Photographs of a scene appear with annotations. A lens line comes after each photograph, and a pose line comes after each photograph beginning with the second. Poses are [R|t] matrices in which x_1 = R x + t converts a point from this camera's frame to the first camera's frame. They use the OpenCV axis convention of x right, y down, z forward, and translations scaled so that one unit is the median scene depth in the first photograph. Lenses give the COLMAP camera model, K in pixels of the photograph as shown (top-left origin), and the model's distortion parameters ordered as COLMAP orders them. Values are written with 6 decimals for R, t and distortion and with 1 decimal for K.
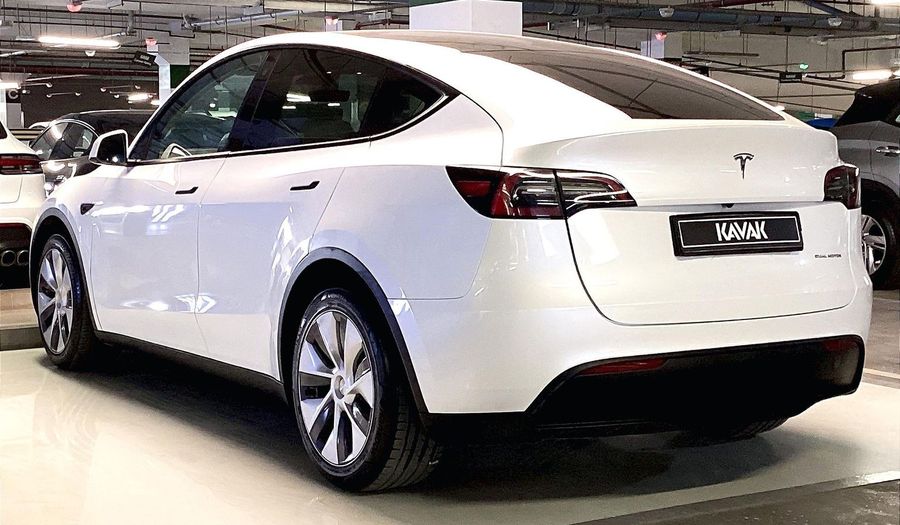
lens RADIAL K [[1245.0, 0, 450.0], [0, 1245.0, 262.5], [0, 0, 1]] dist [-0.020760, -0.012260]
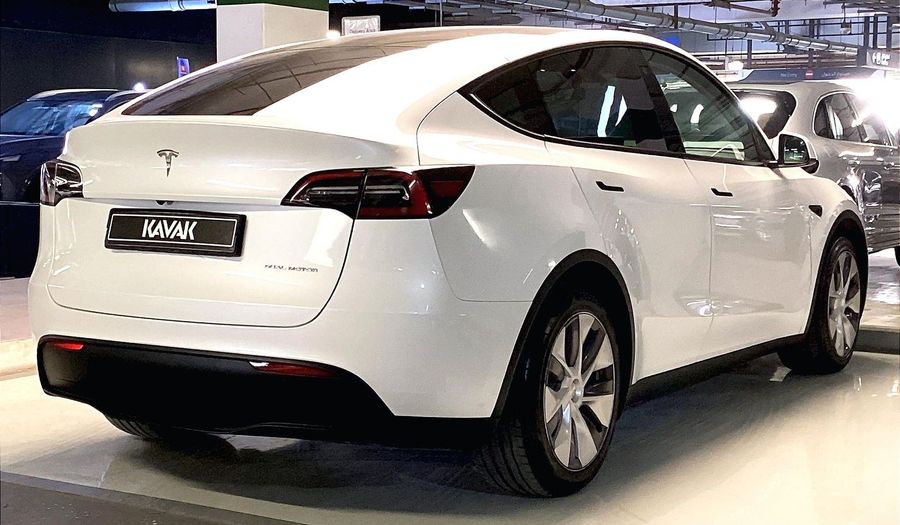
lens RADIAL K [[1245.0, 0, 450.0], [0, 1245.0, 262.5], [0, 0, 1]] dist [-0.020760, -0.012260]
pose [[0.488022, 0.077110, -0.869419, 1.192217], [-0.084252, 0.995600, 0.041009, -0.058031], [0.868756, 0.053237, 0.492371, 0.708829]]
